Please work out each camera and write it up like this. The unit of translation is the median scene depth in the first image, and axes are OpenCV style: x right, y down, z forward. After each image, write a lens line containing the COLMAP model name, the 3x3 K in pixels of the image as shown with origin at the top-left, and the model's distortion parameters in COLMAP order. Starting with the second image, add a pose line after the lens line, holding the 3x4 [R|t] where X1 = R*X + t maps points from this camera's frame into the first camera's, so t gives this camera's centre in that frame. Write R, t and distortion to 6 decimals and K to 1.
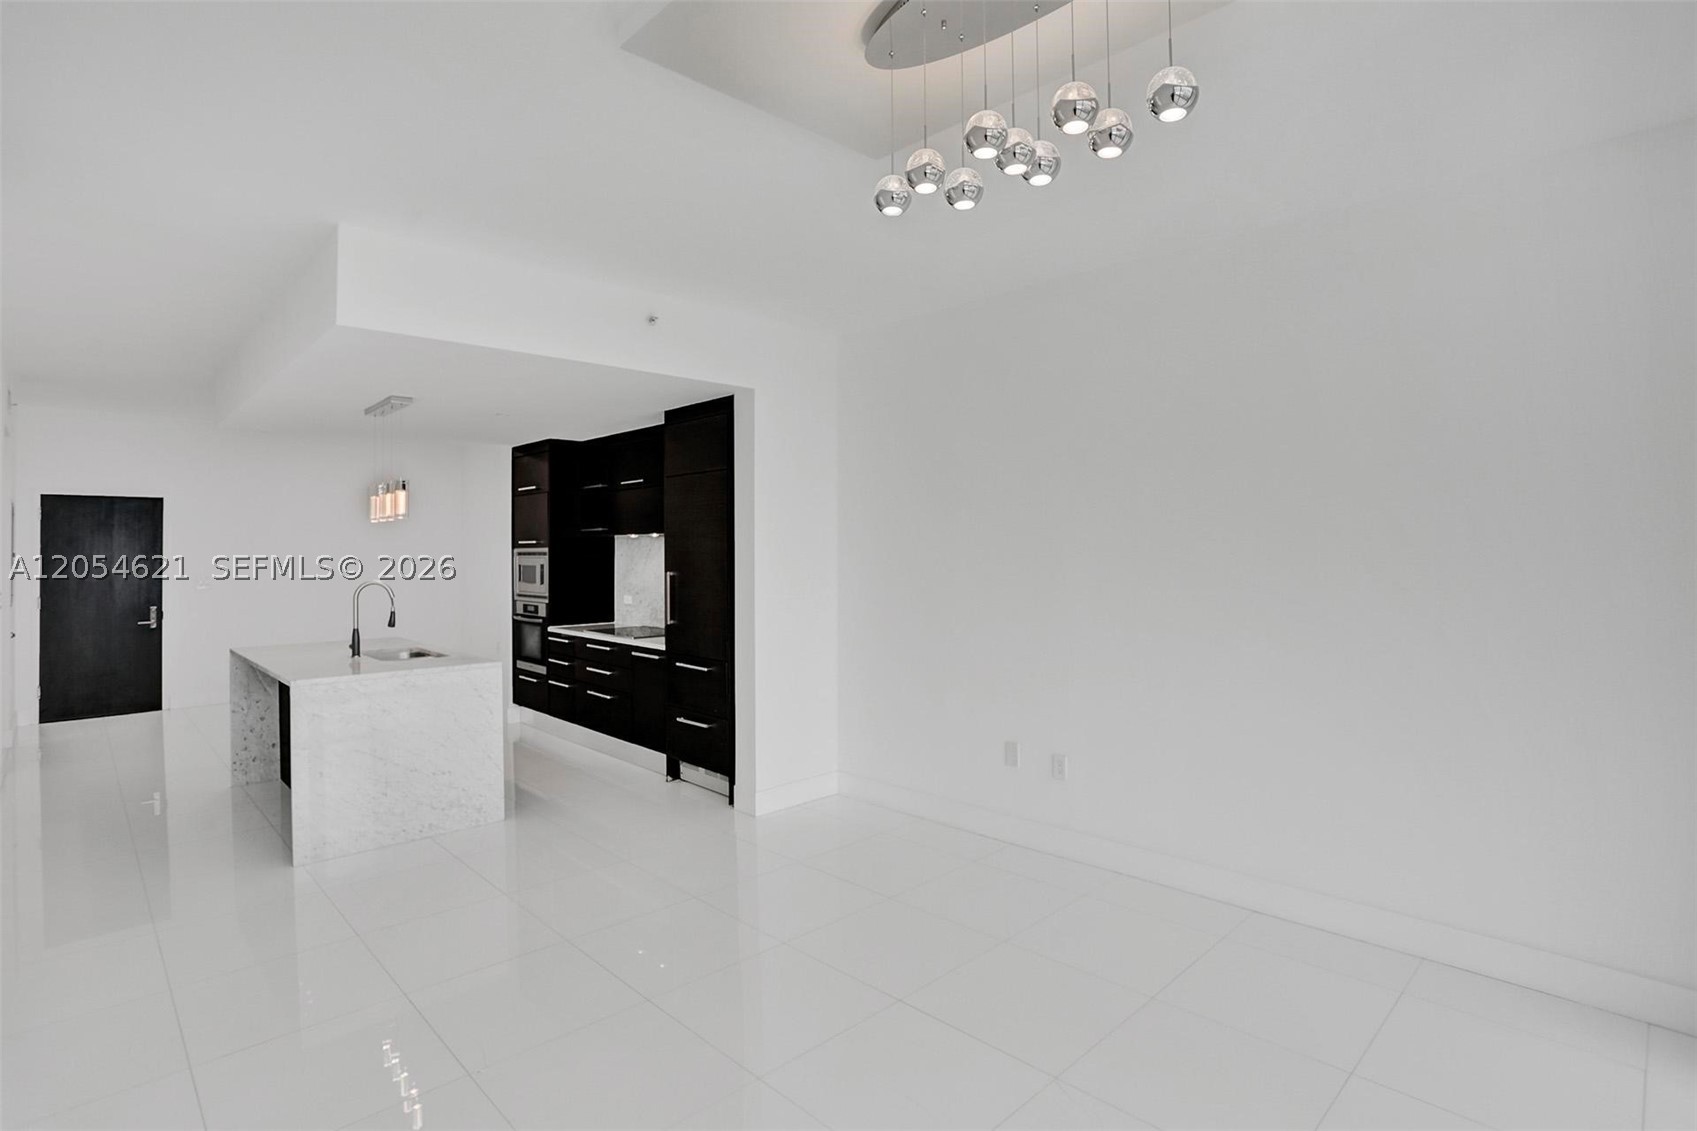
lens RADIAL K [[857.7, 0, 835.6], [0, 857.7, 536.2], [0, 0, 1]] dist [-0.077195, 0.029479]
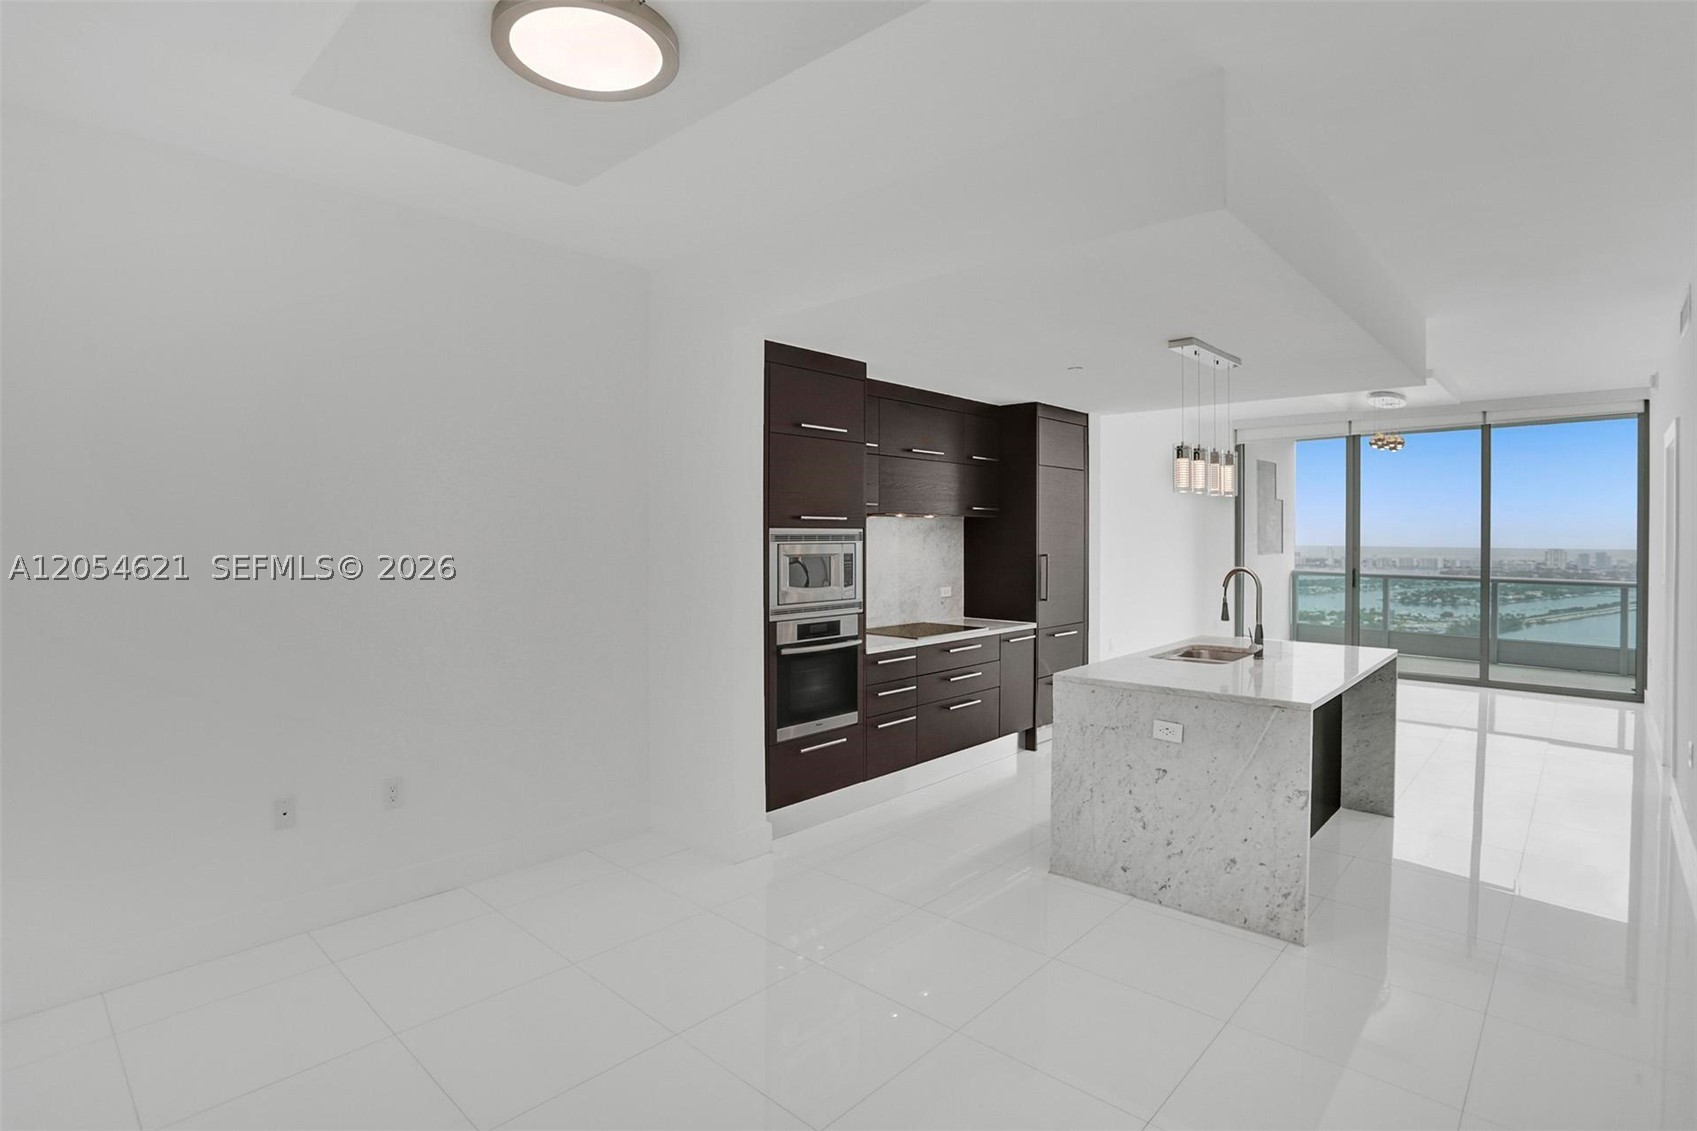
lens RADIAL K [[838.2, 0, 838.7], [0, 838.2, 543.4], [0, 0, 1]] dist [-0.076750, 0.035839]
pose [[-0.064115, -0.006251, 0.997923, -1.125477], [-0.018434, 0.999817, 0.005078, 0.025336], [-0.997772, -0.018070, -0.064219, 1.213503]]
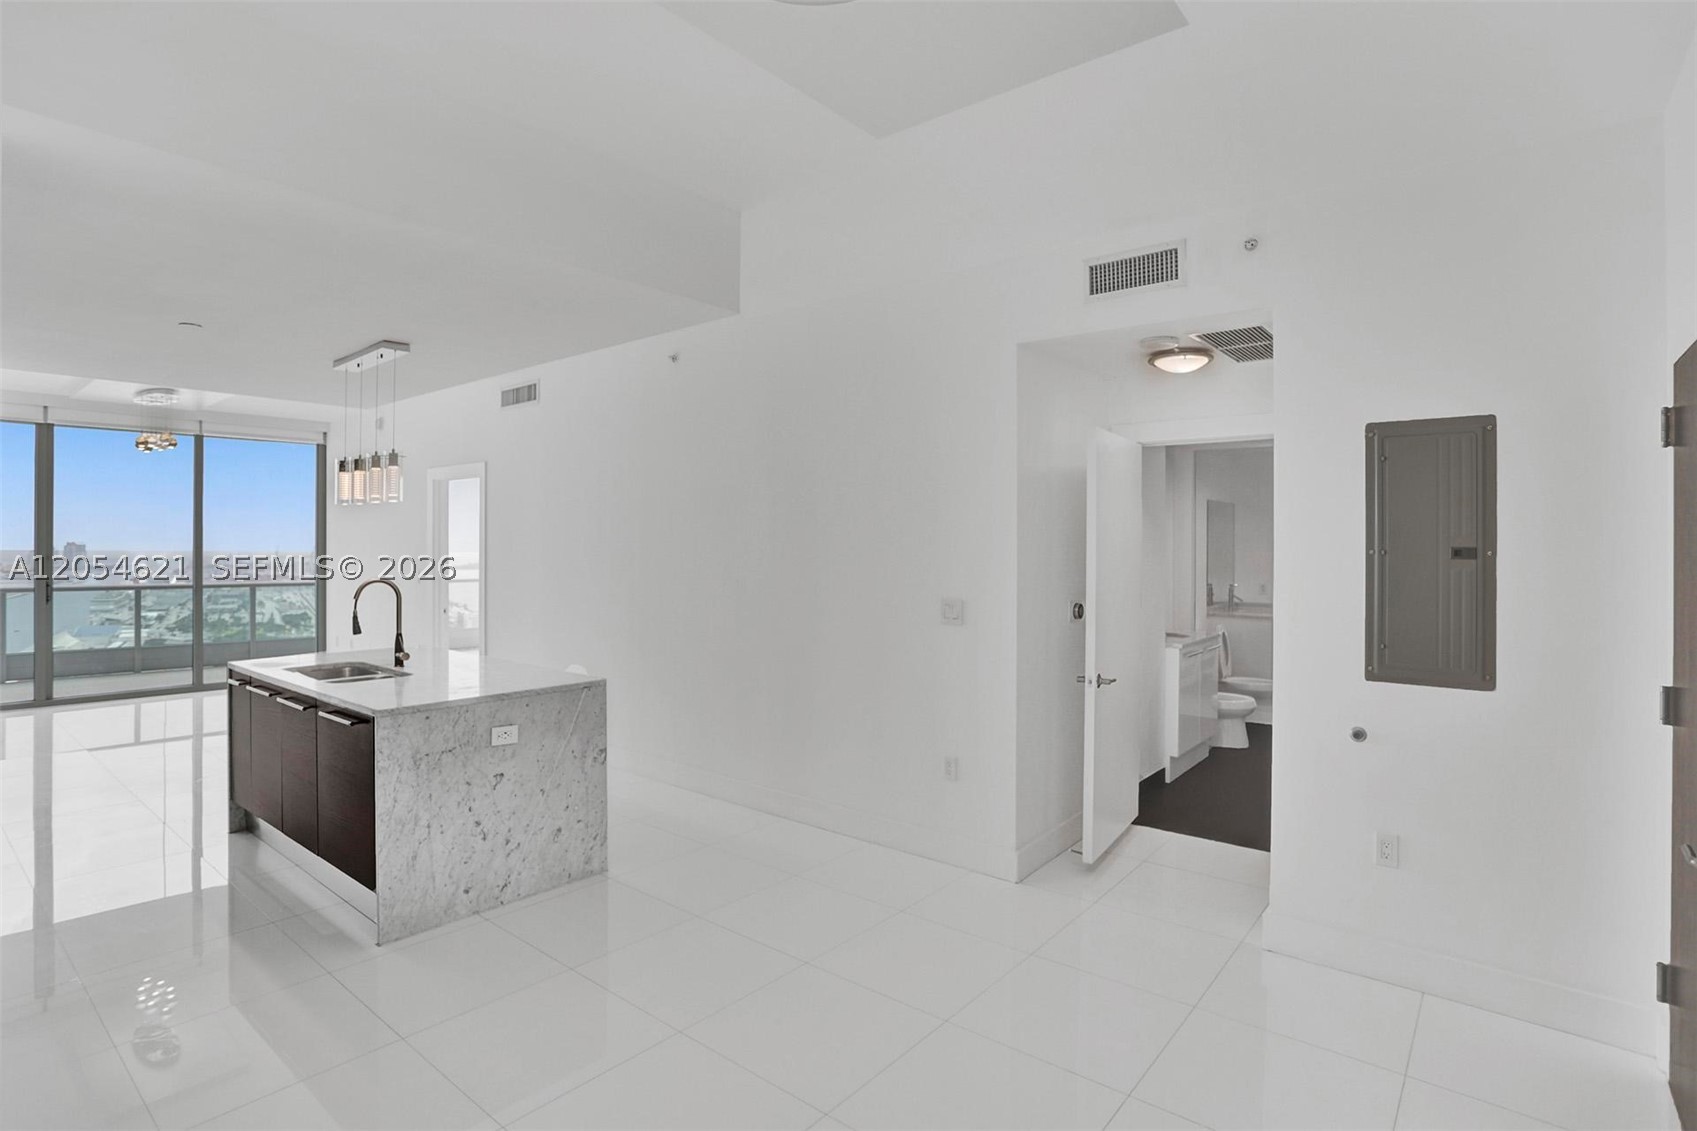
lens RADIAL K [[857.7, 0, 835.6], [0, 857.7, 536.2], [0, 0, 1]] dist [-0.077195, 0.029479]
pose [[-0.992262, -0.001387, -0.124151, -0.747065], [0.001772, 0.999678, -0.025325, 0.026332], [0.124146, -0.025349, -0.991940, 1.569910]]
